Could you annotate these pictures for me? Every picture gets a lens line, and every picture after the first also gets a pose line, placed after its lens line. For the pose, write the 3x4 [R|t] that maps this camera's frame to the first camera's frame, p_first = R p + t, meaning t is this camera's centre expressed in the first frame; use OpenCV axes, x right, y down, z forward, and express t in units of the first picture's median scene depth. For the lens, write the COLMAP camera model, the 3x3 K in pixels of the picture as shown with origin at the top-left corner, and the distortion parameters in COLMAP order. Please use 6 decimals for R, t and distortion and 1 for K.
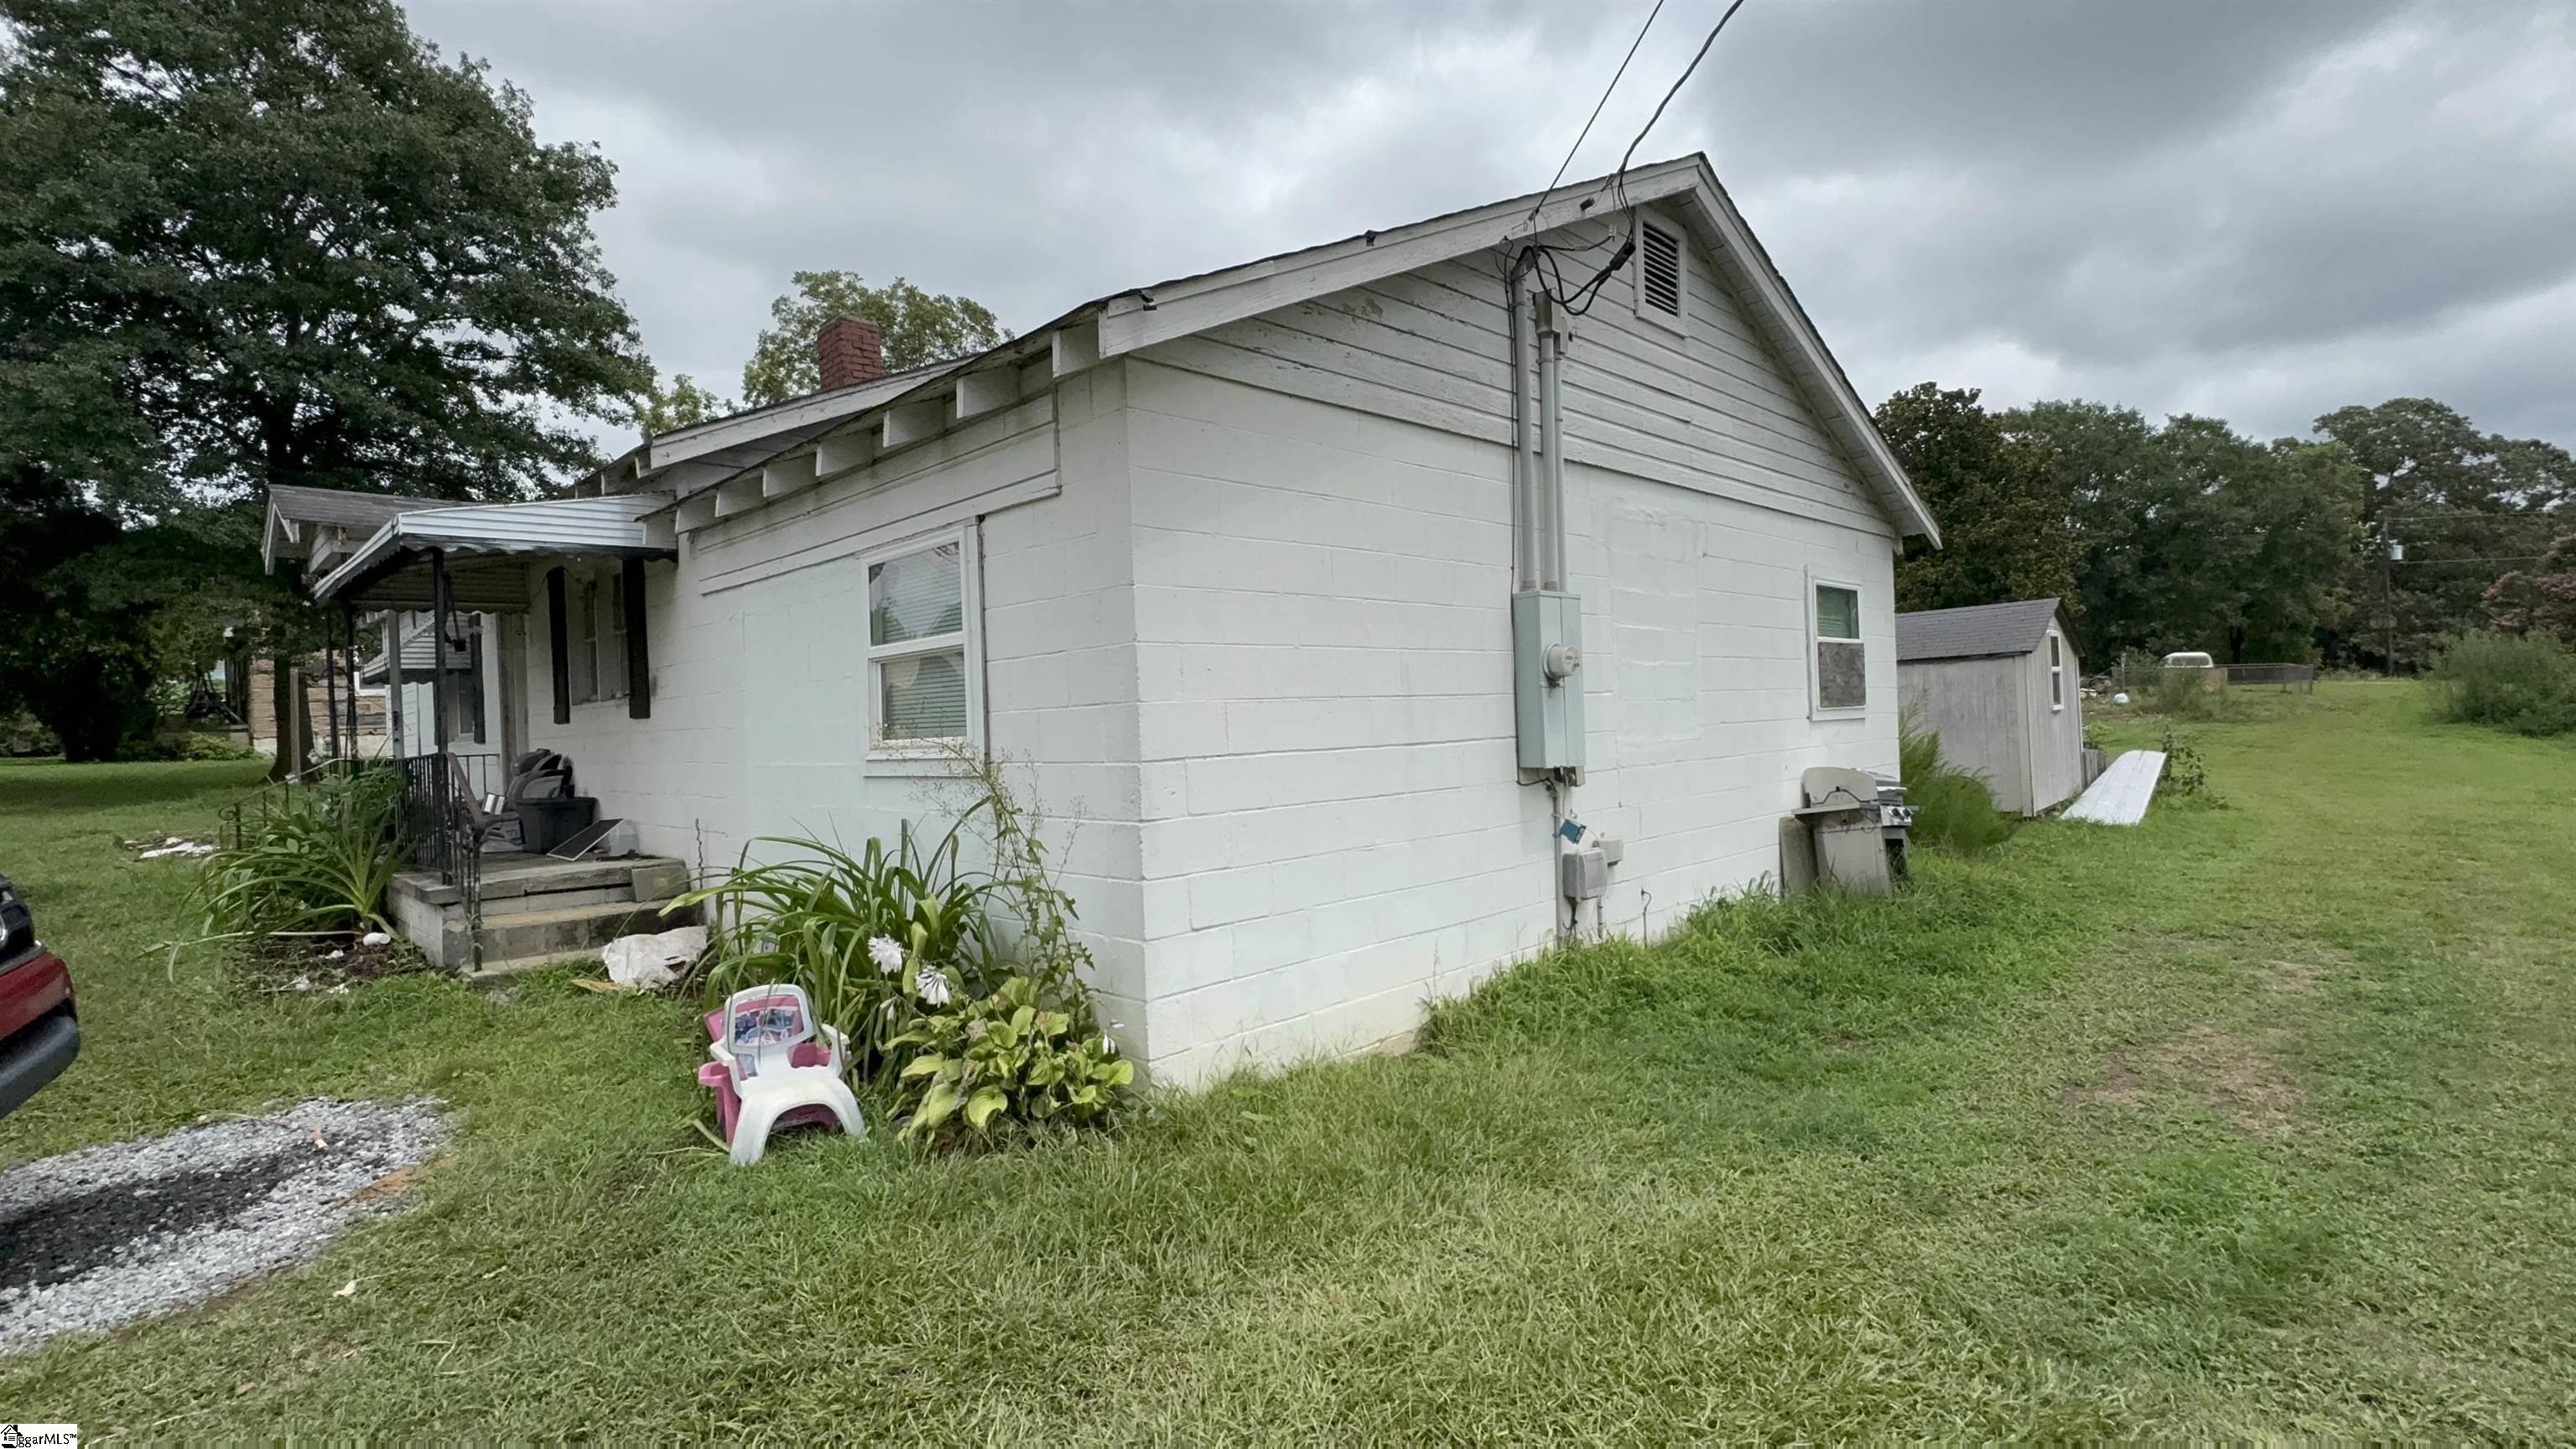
lens RADIAL K [[1191.6, 0, 1290.5], [0, 1191.6, 716.7], [0, 0, 1]] dist [0.003843, 0.000998]
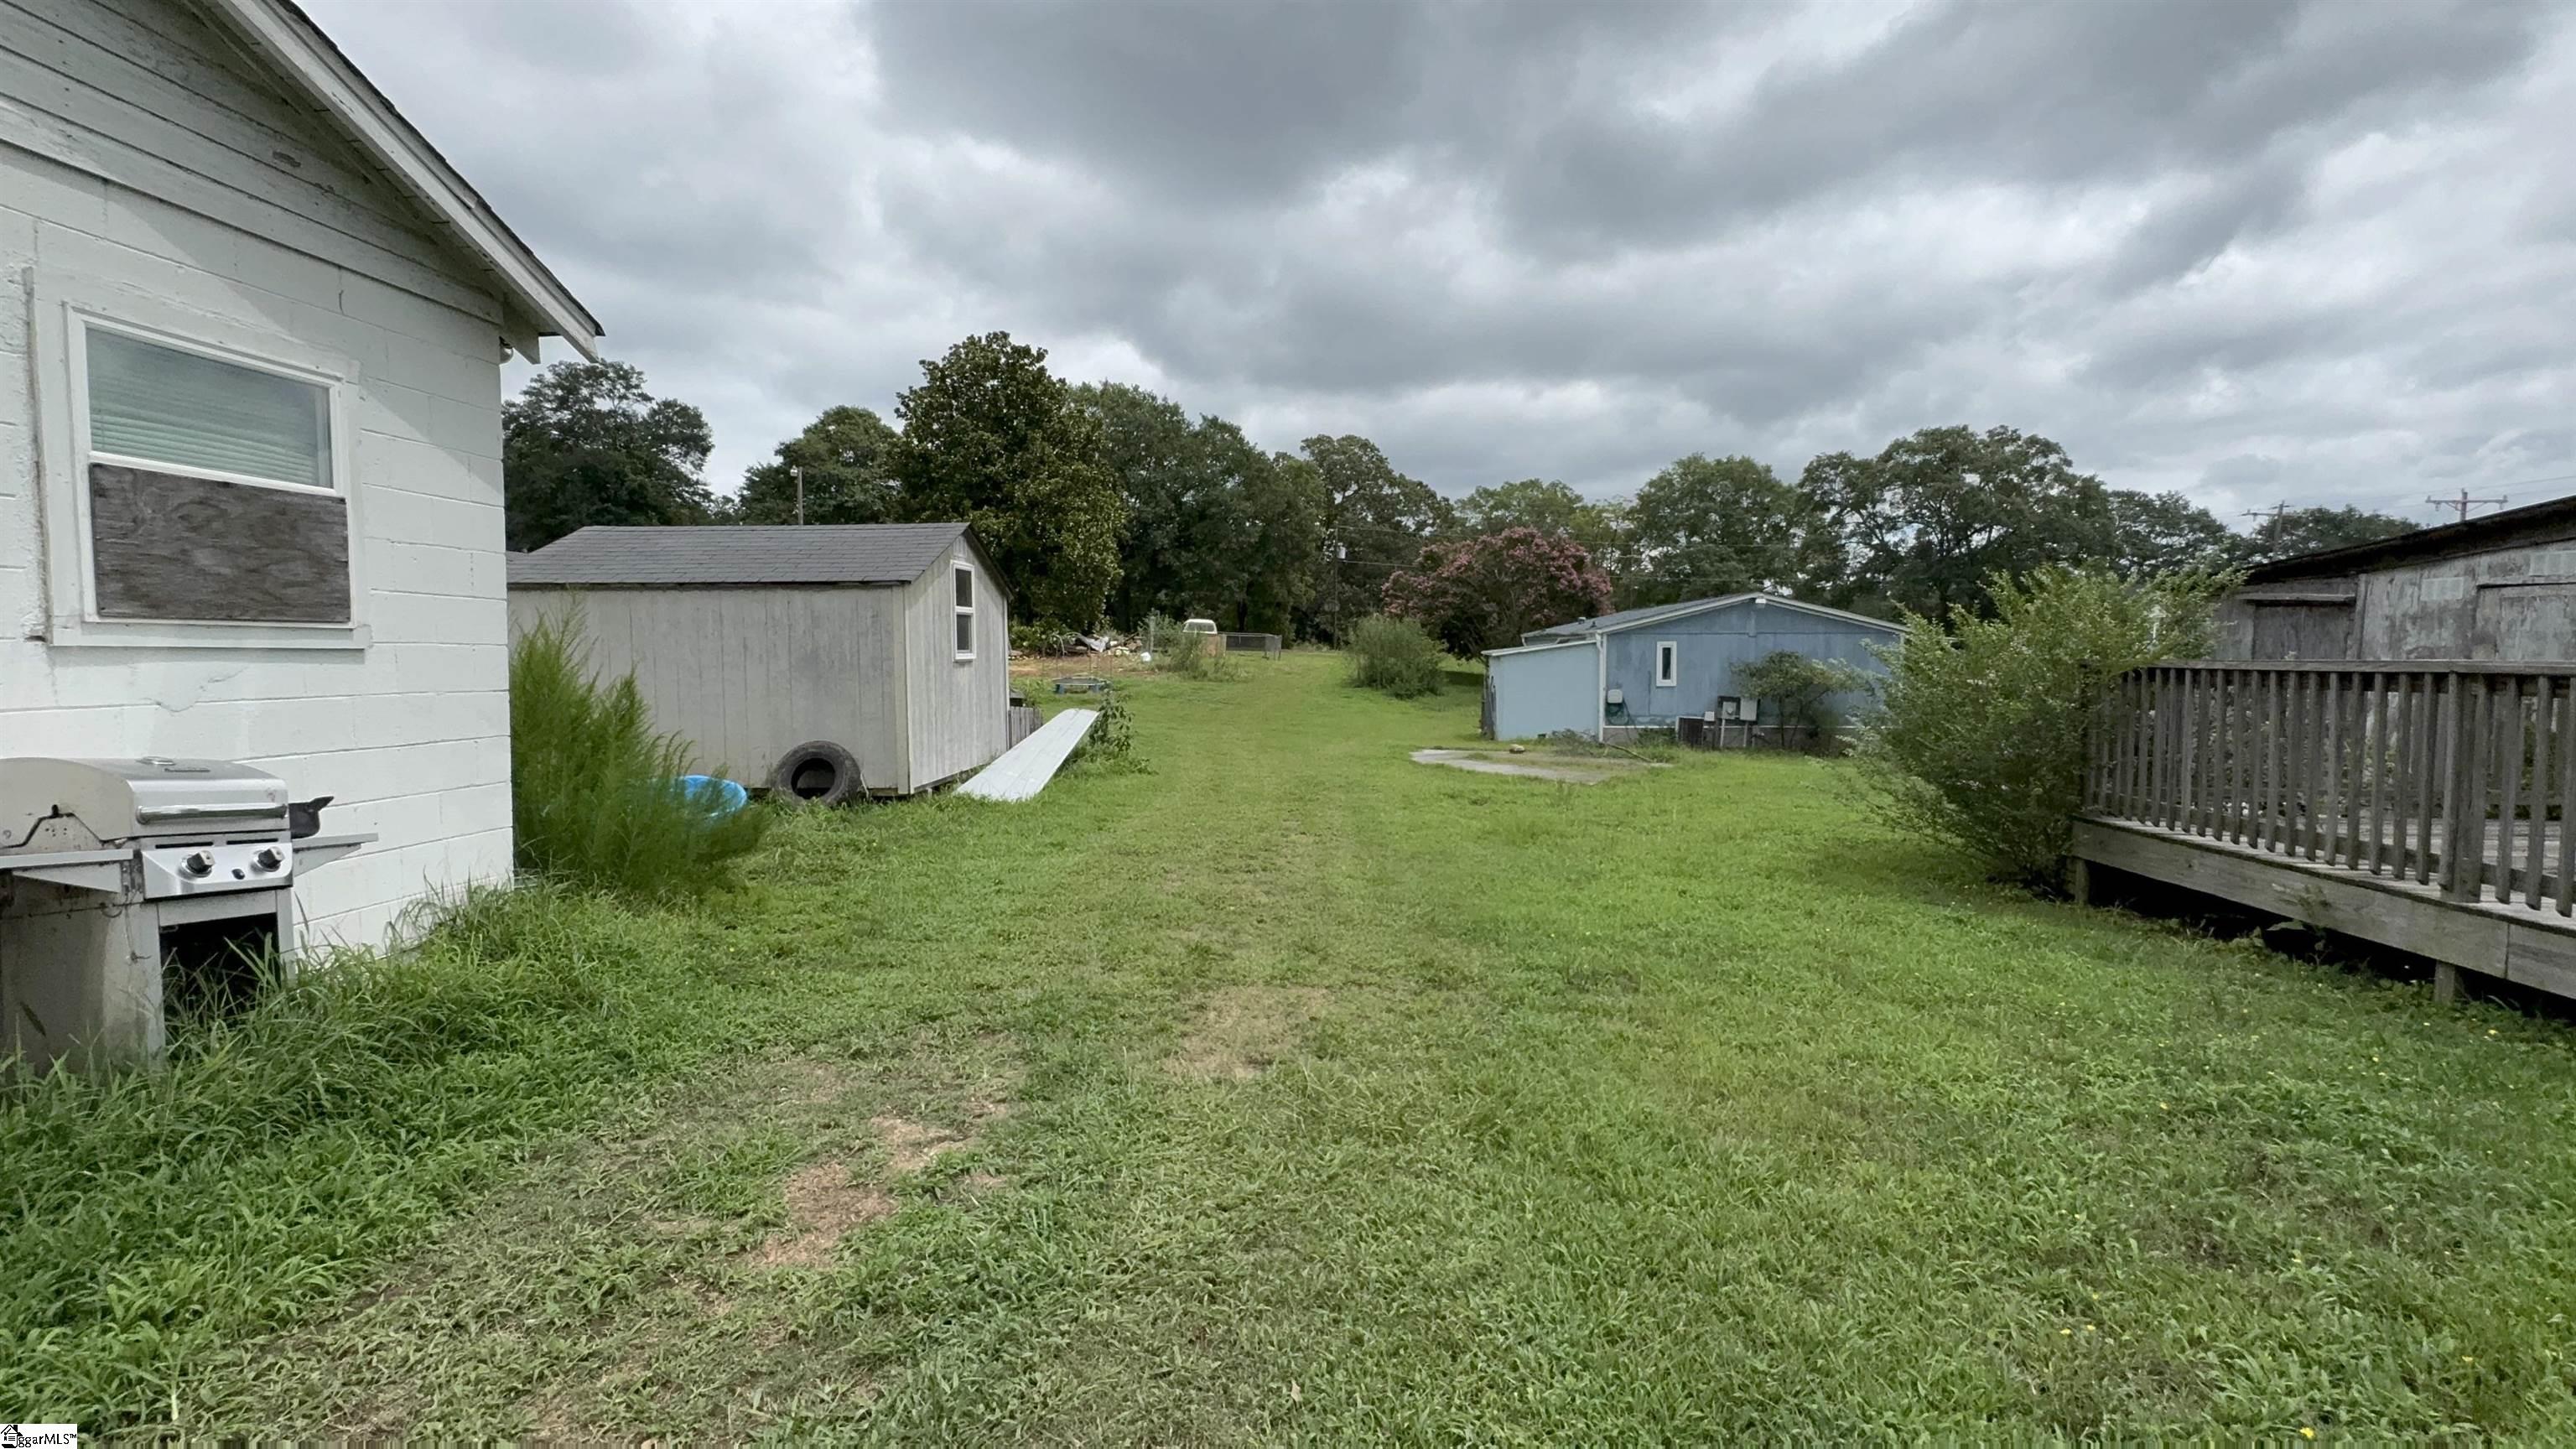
lens RADIAL K [[1191.6, 0, 1293.3], [0, 1191.6, 719.6], [0, 0, 1]] dist [0.003843, 0.000998]
pose [[0.764571, 0.007411, 0.644496, 0.066415], [-0.038289, 0.998690, 0.033939, -0.000245], [-0.643401, -0.050626, 0.763854, 0.052090]]
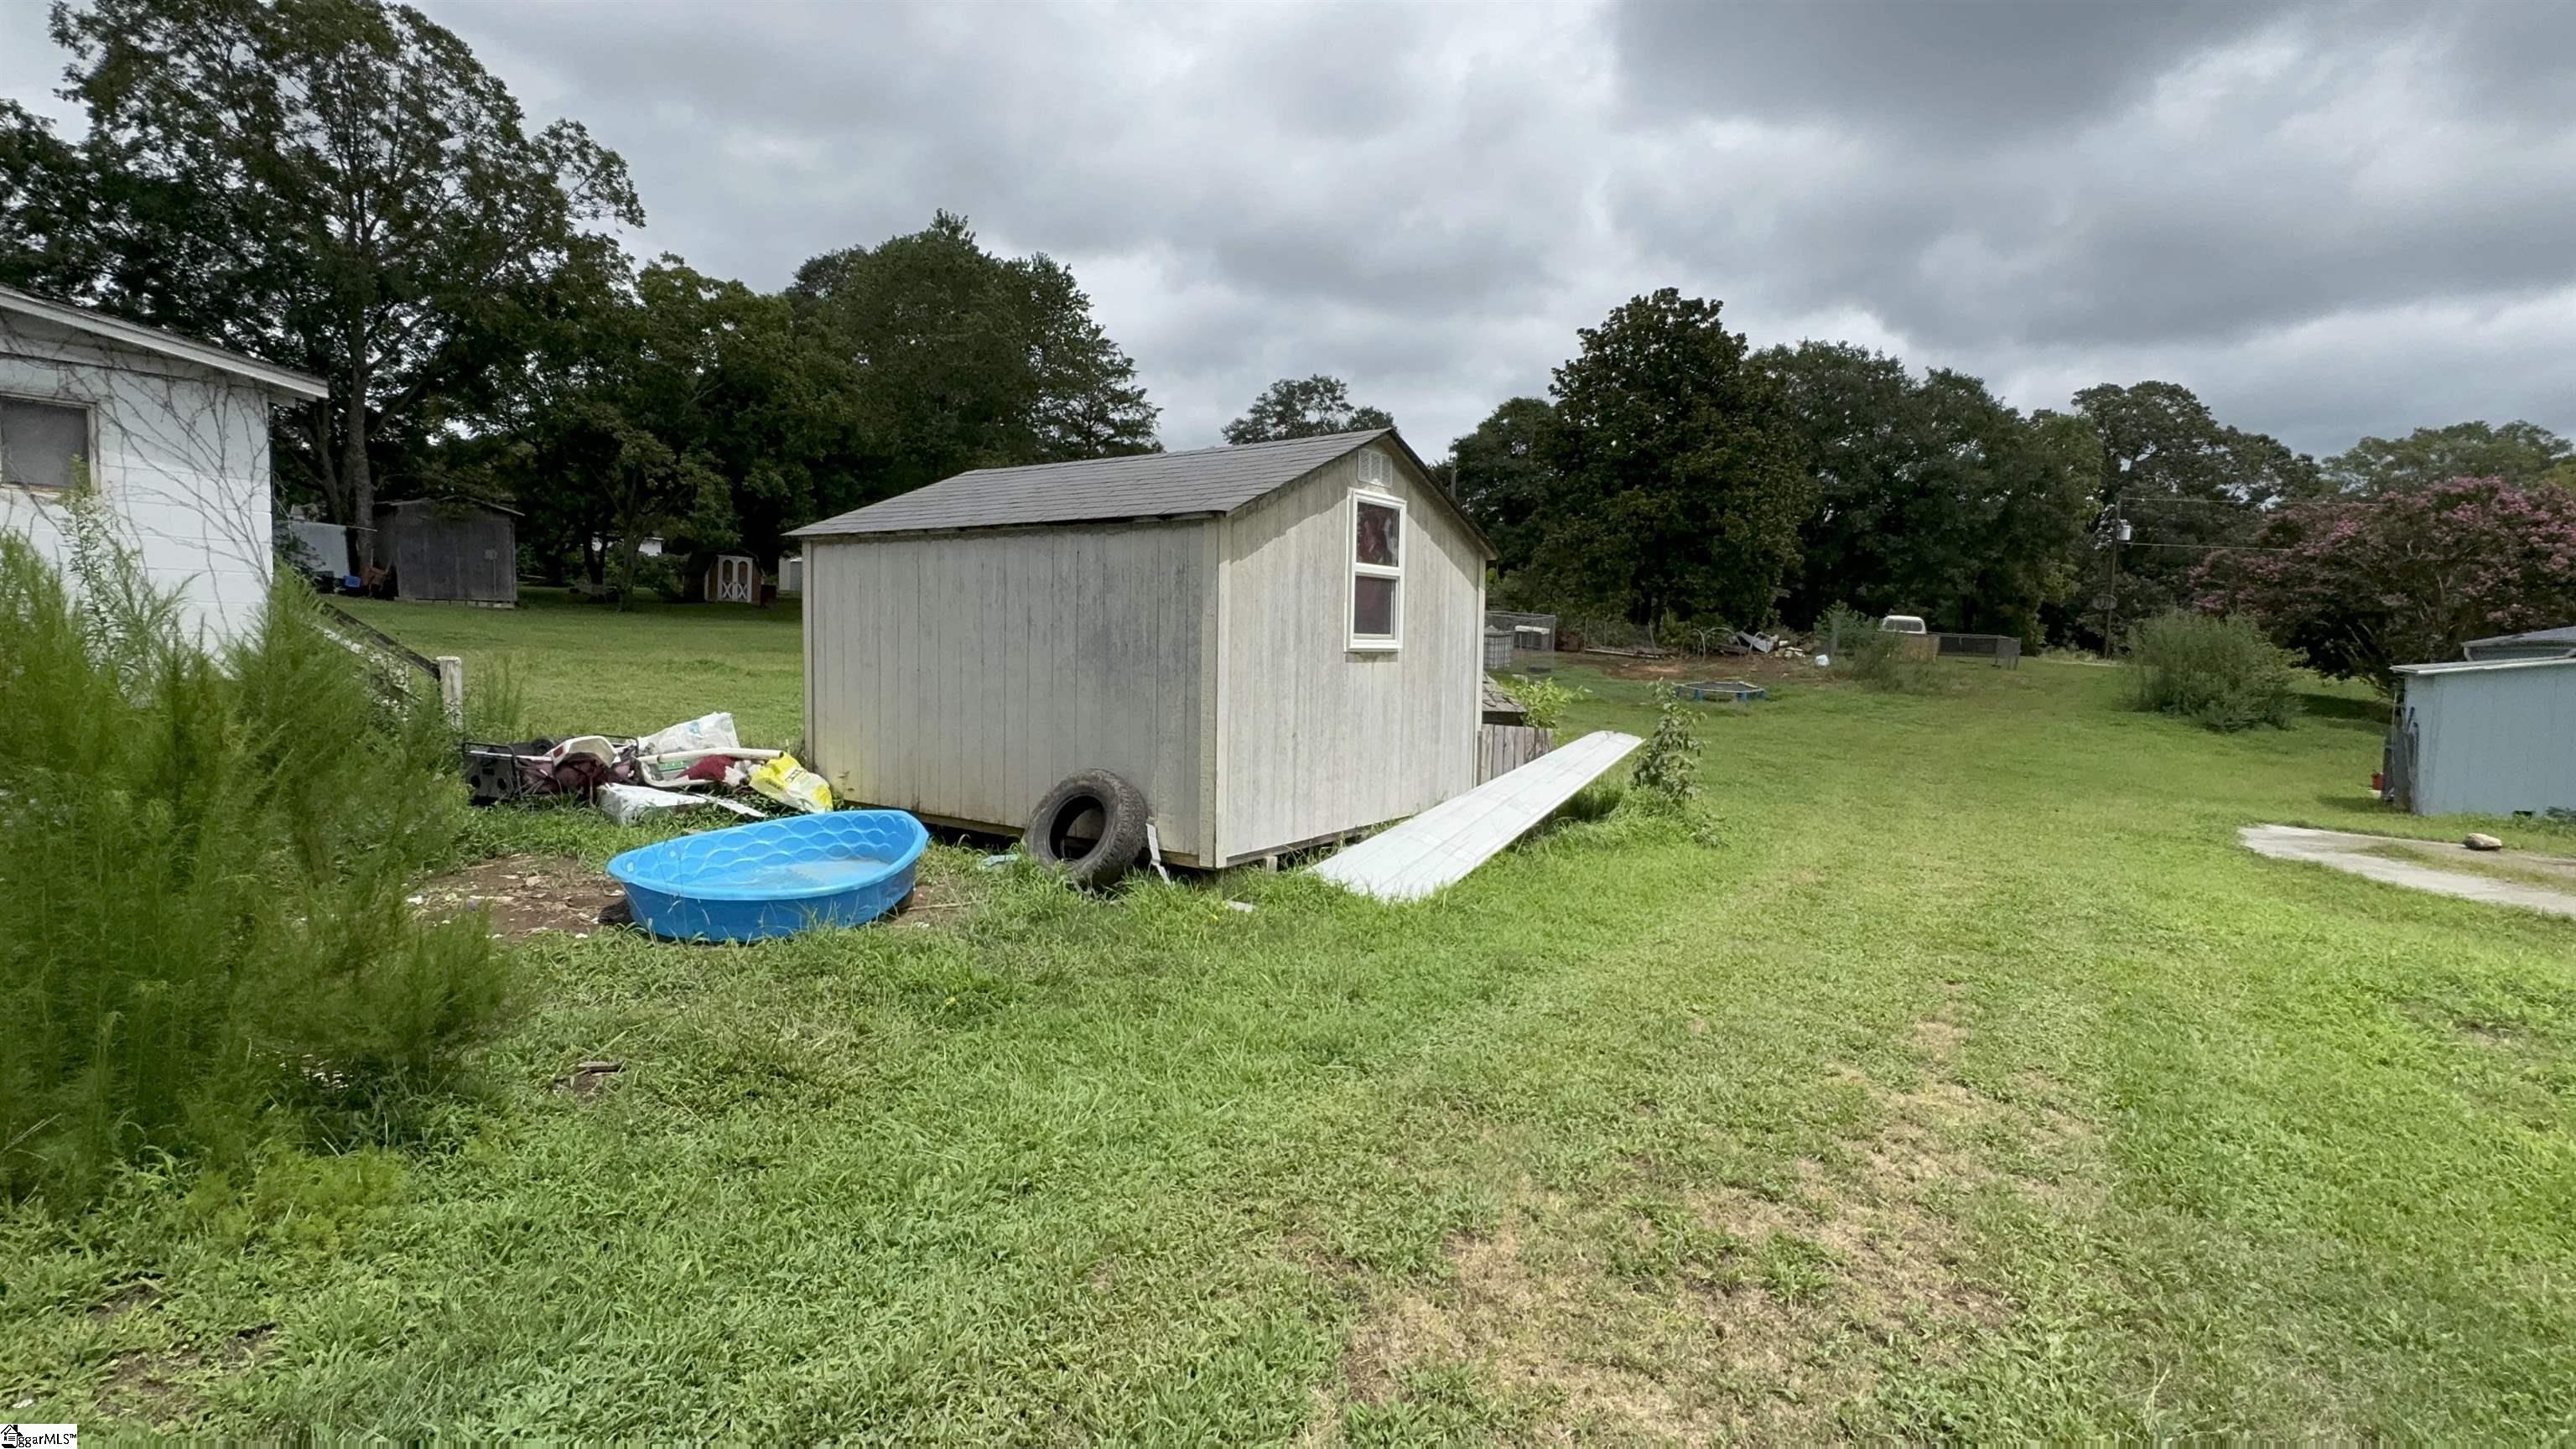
lens RADIAL K [[1191.6, 0, 1282.5], [0, 1191.6, 726.5], [0, 0, 1]] dist [0.003843, 0.000998]
pose [[0.989097, 0.059797, 0.134577, 0.124192], [-0.069972, 0.994934, 0.072188, -0.001646], [-0.129578, -0.080818, 0.988270, 0.114482]]
